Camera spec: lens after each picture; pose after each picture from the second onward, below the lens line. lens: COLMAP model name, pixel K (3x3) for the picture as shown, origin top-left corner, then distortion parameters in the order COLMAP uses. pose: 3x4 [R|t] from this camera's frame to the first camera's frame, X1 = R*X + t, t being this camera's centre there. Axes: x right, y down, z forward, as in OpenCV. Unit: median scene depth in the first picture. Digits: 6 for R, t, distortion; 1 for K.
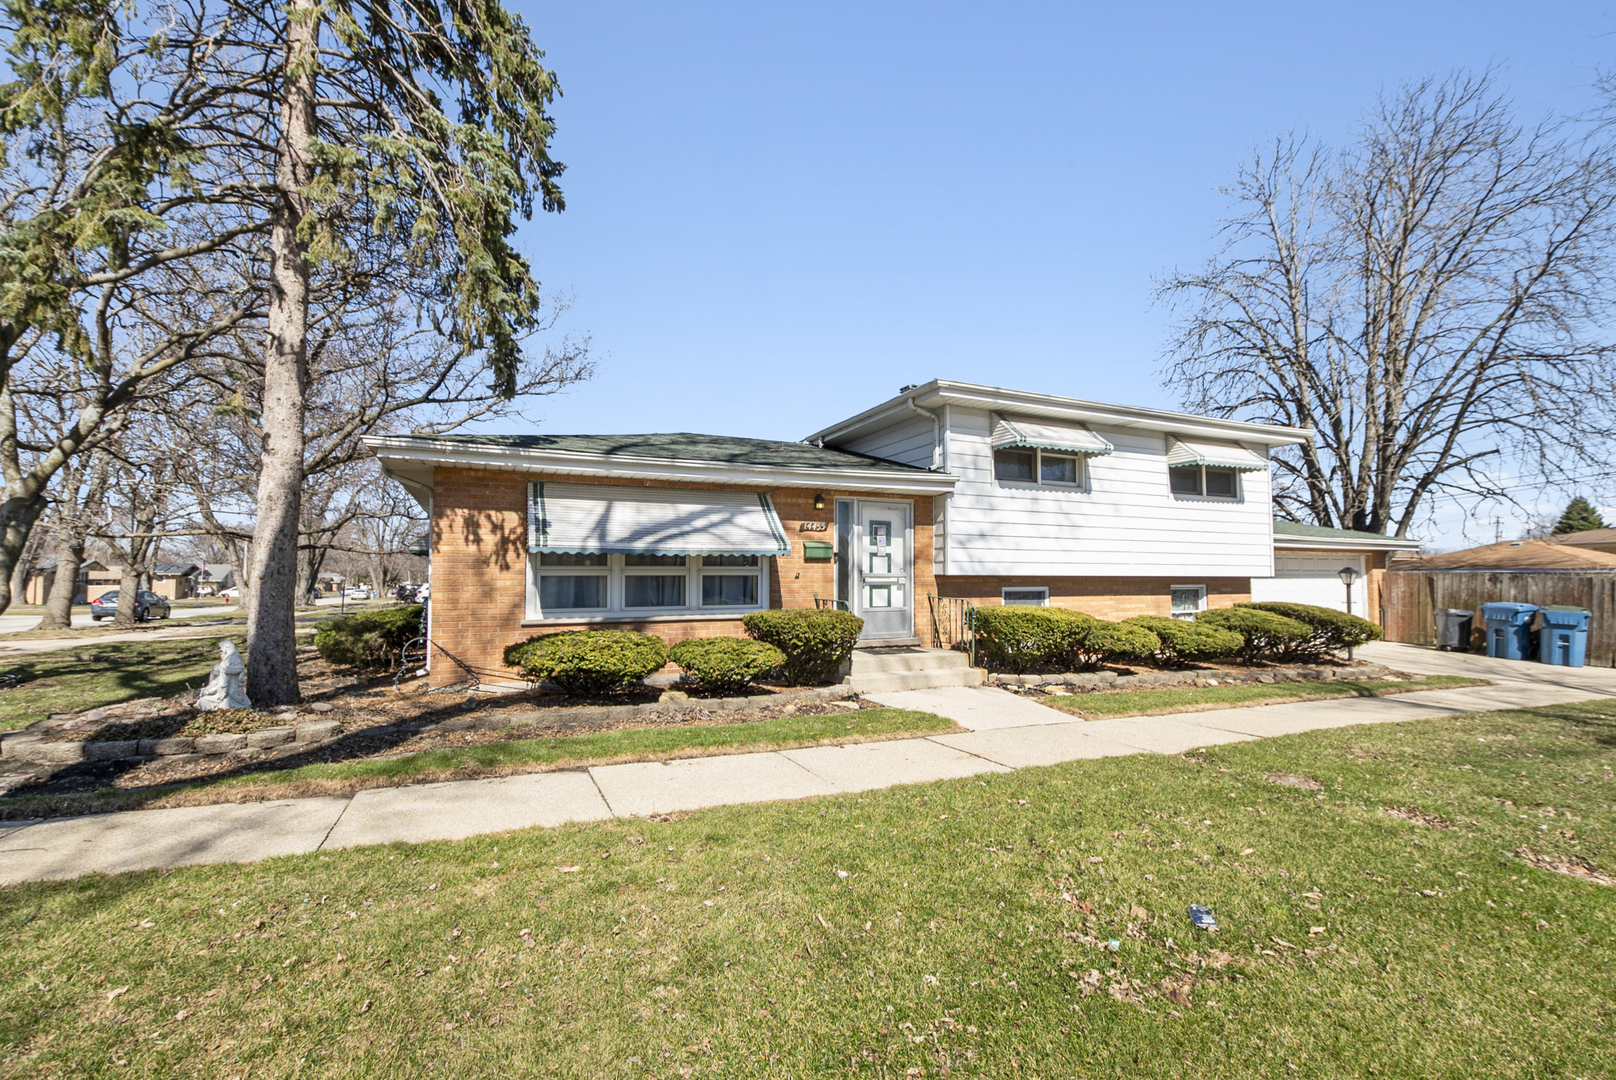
lens RADIAL K [[723.7, 0, 808.0], [0, 723.7, 540.0], [0, 0, 1]] dist [0.001997, -0.000339]
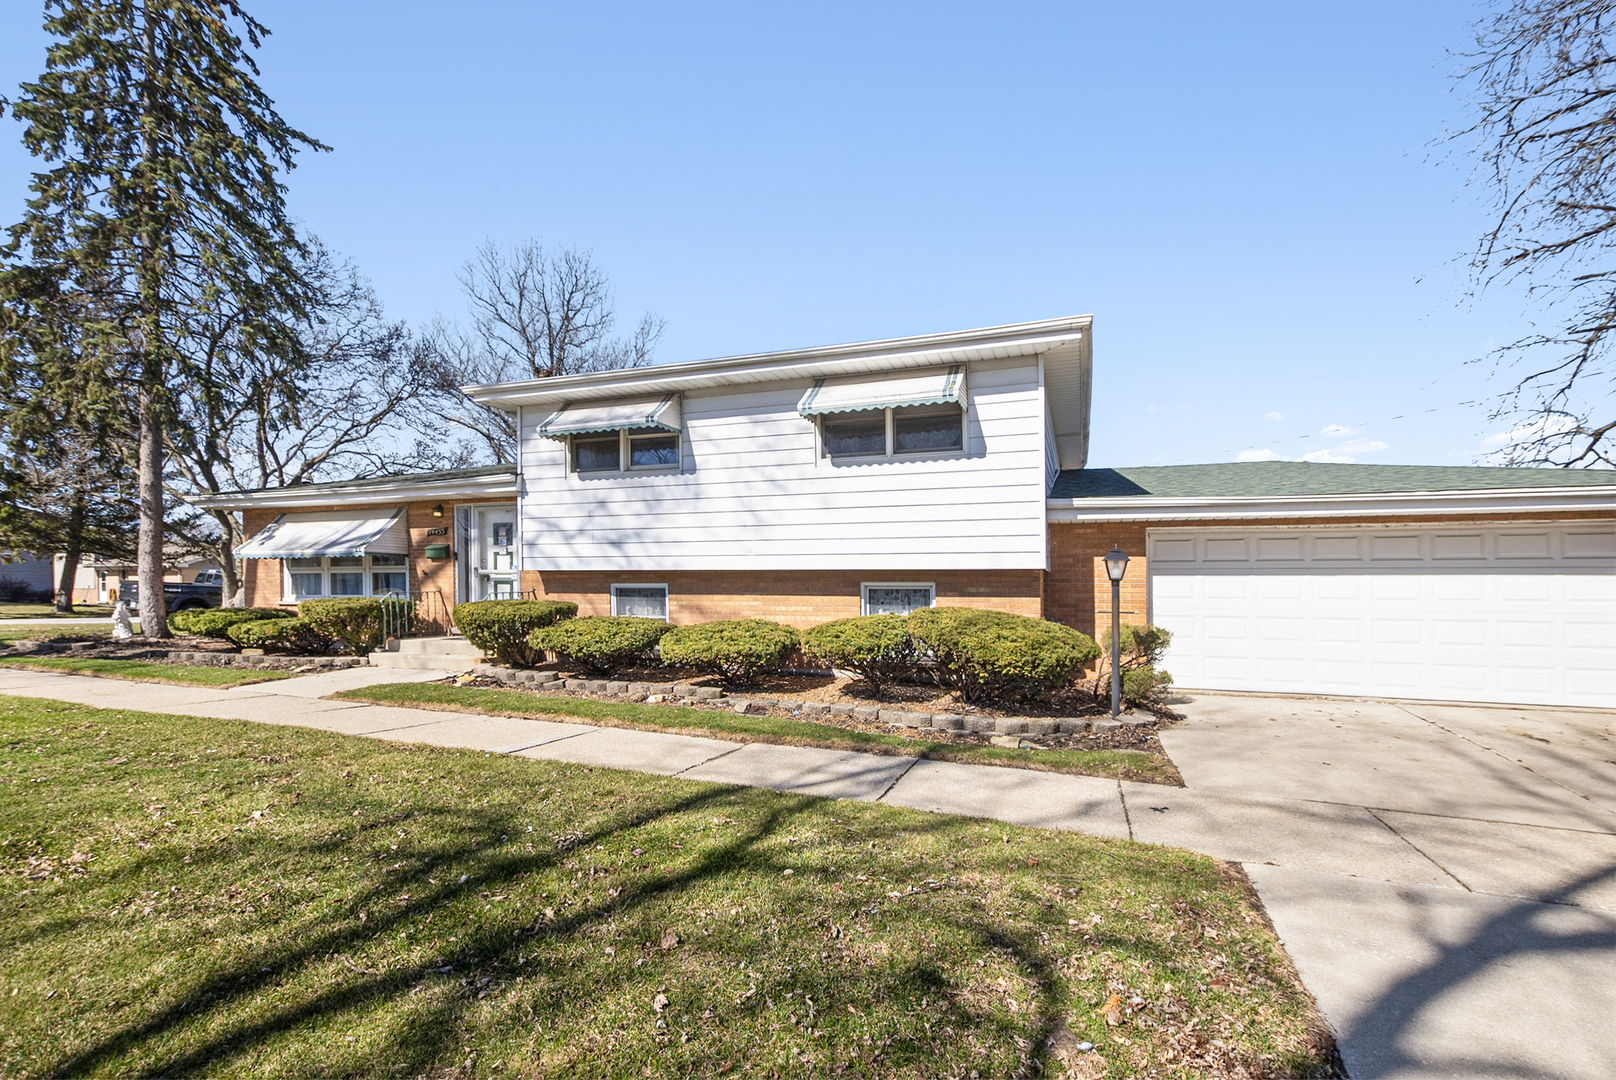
lens RADIAL K [[708.7, 0, 815.0], [0, 708.7, 548.1], [0, 0, 1]] dist [0.000028, -0.000015]
pose [[0.705574, -0.029296, -0.708030, 1.095697], [0.041636, 0.999133, 0.000151, 0.029219], [0.707412, -0.029586, 0.706182, 0.525518]]
